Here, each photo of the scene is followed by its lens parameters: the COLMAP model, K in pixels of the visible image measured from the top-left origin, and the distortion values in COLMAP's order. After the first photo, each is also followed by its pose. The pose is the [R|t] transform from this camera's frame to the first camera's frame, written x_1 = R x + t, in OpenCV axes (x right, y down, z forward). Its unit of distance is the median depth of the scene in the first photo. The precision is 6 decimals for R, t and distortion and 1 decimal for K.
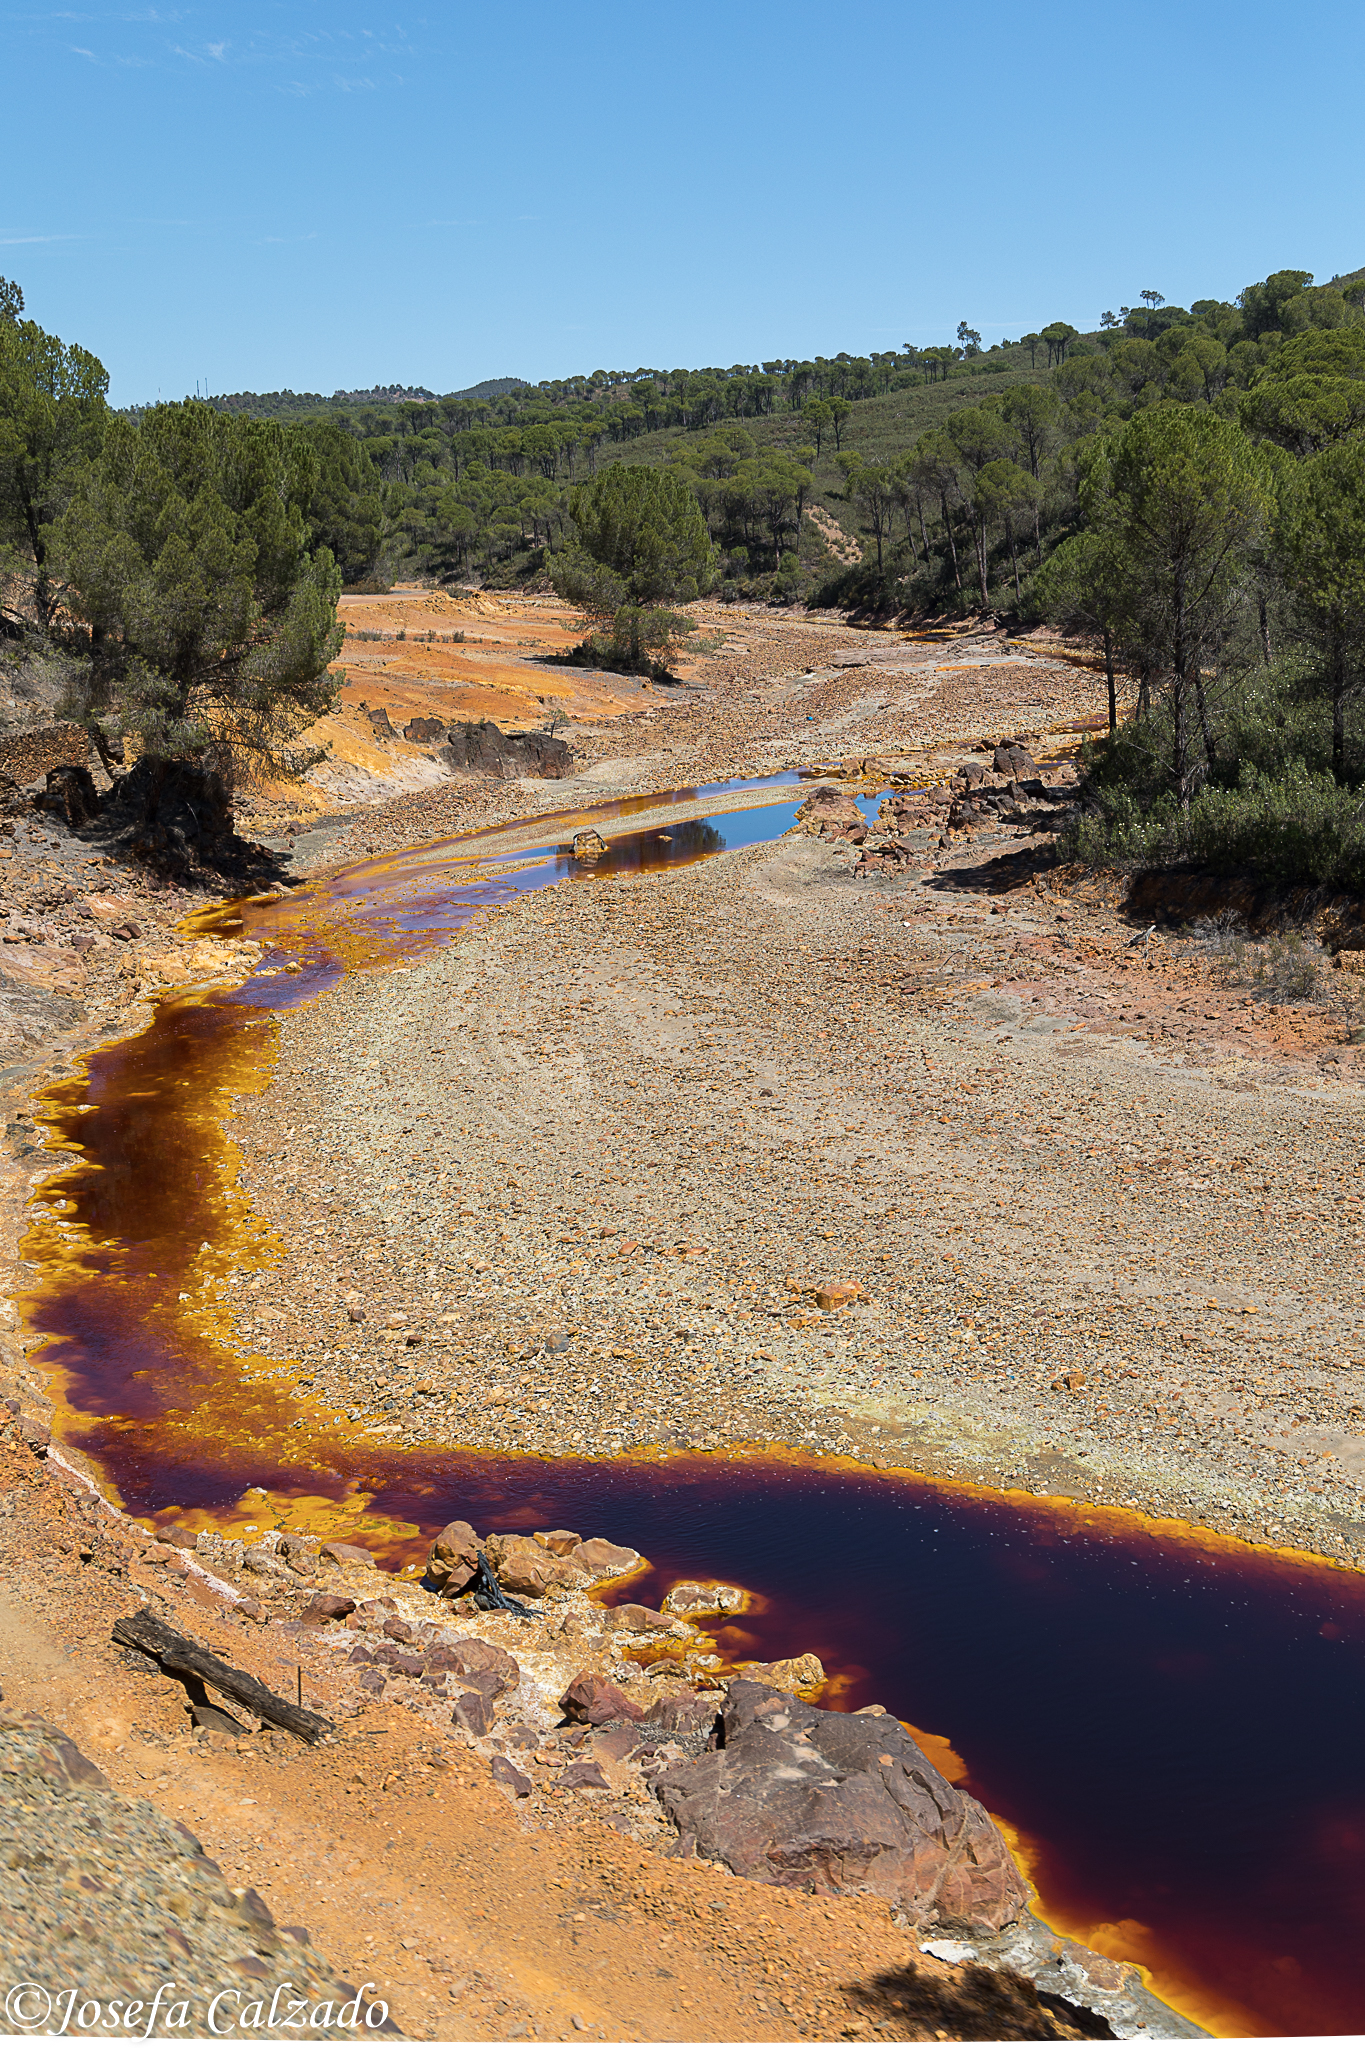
lens RADIAL K [[2509.2, 0, 682.6], [0, 2509.2, 1010.5], [0, 0, 1]] dist [0.039922, 0.000000]
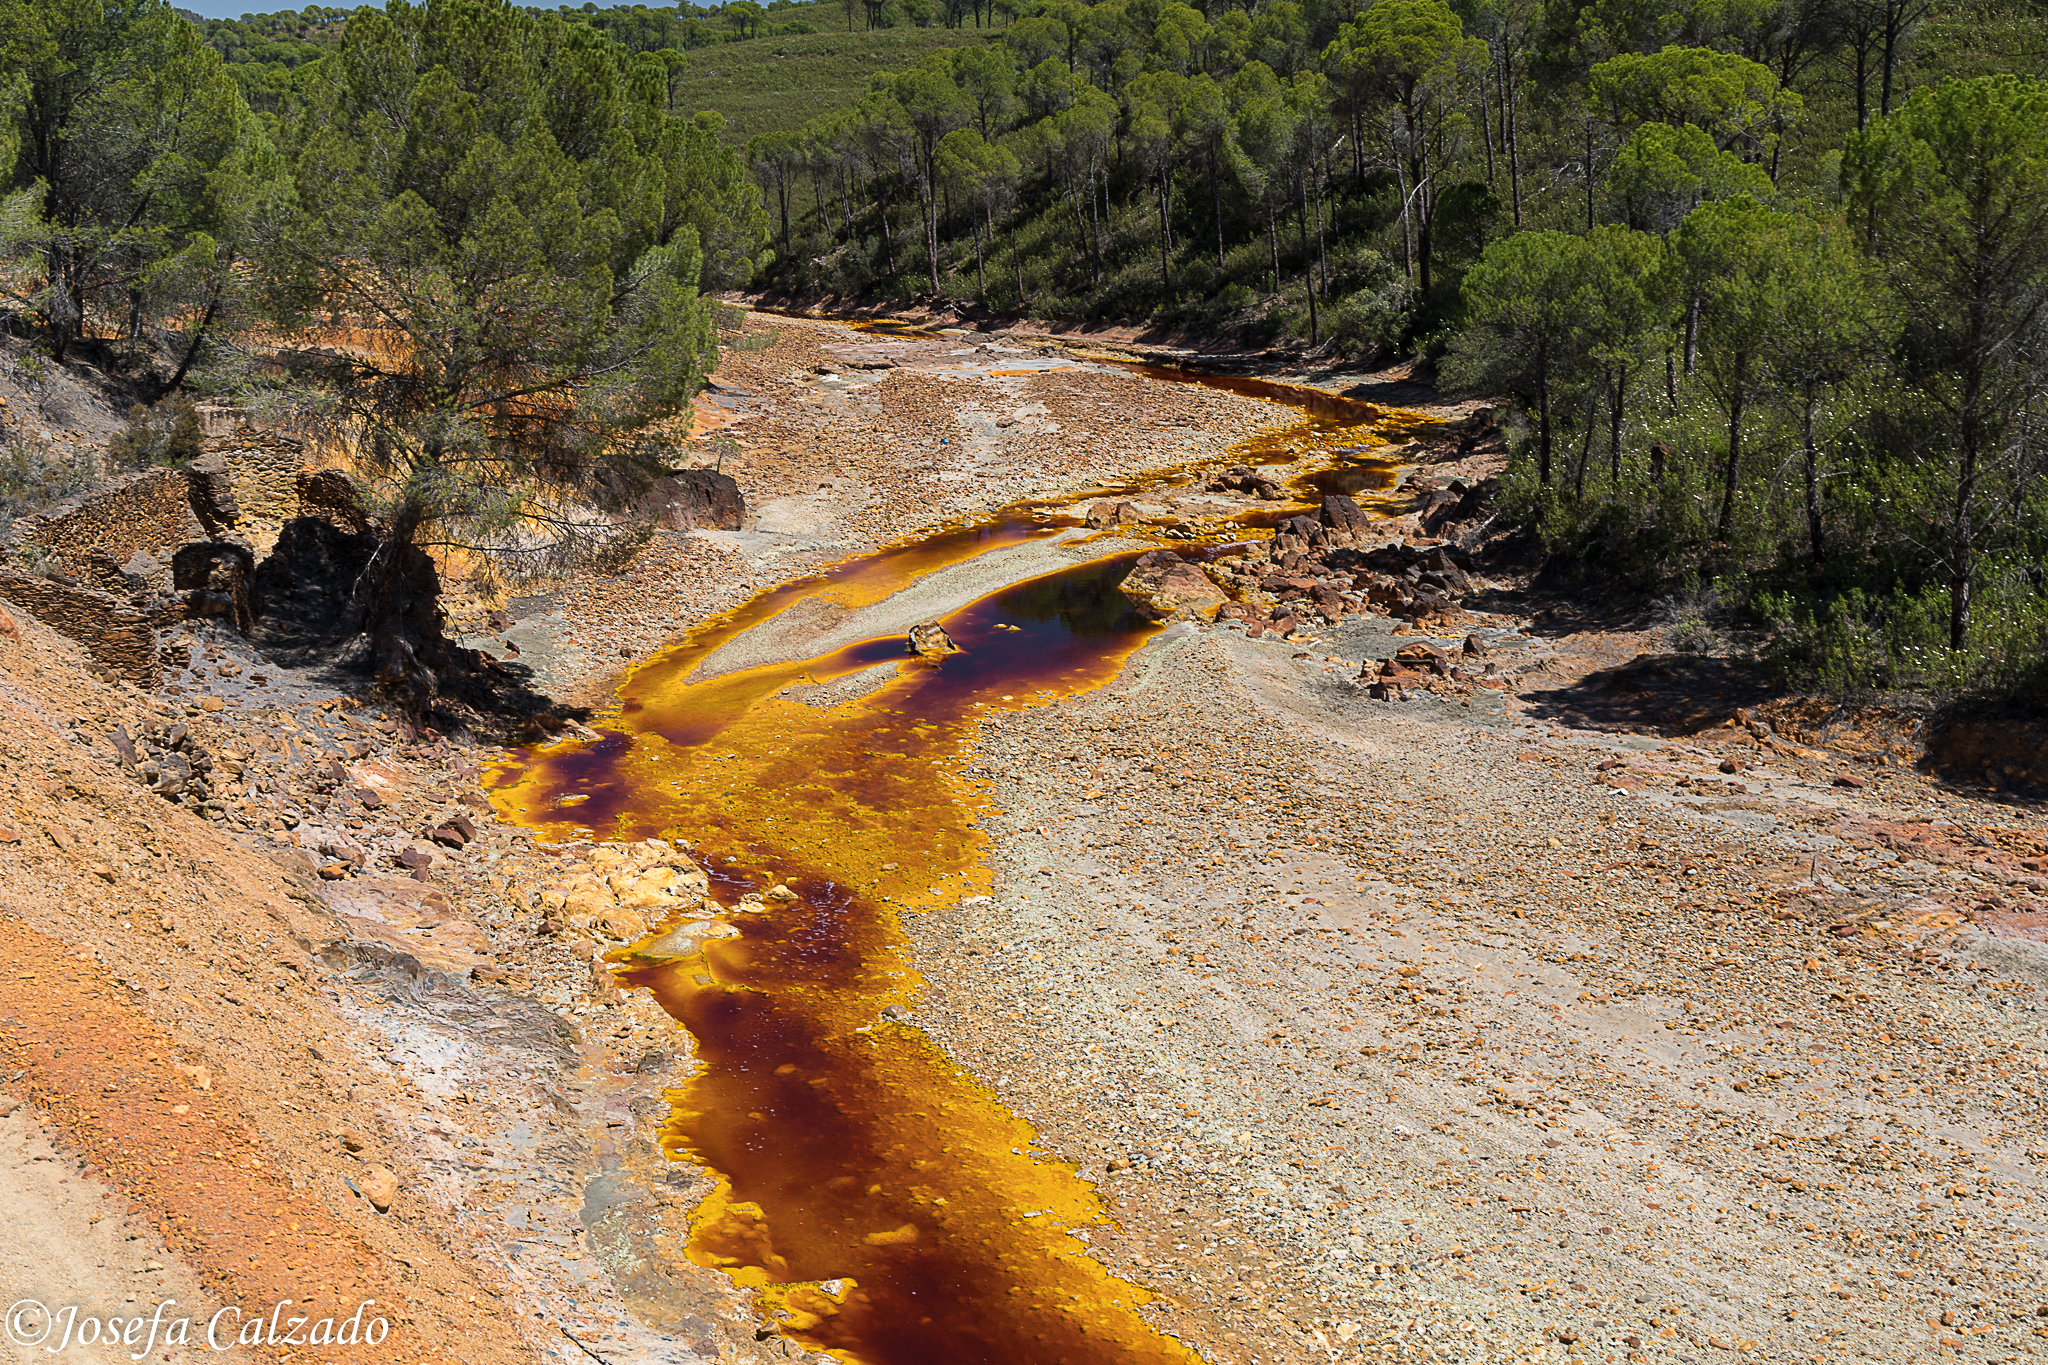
lens RADIAL K [[2509.2, 0, 1022.7], [0, 2509.2, 698.4], [0, 0, 1]] dist [0.039922, 0.000000]
pose [[0.958911, -0.019723, 0.283019, -0.124566], [0.017688, 0.999796, 0.009744, -0.032422], [-0.283154, -0.004337, 0.959065, 0.172147]]
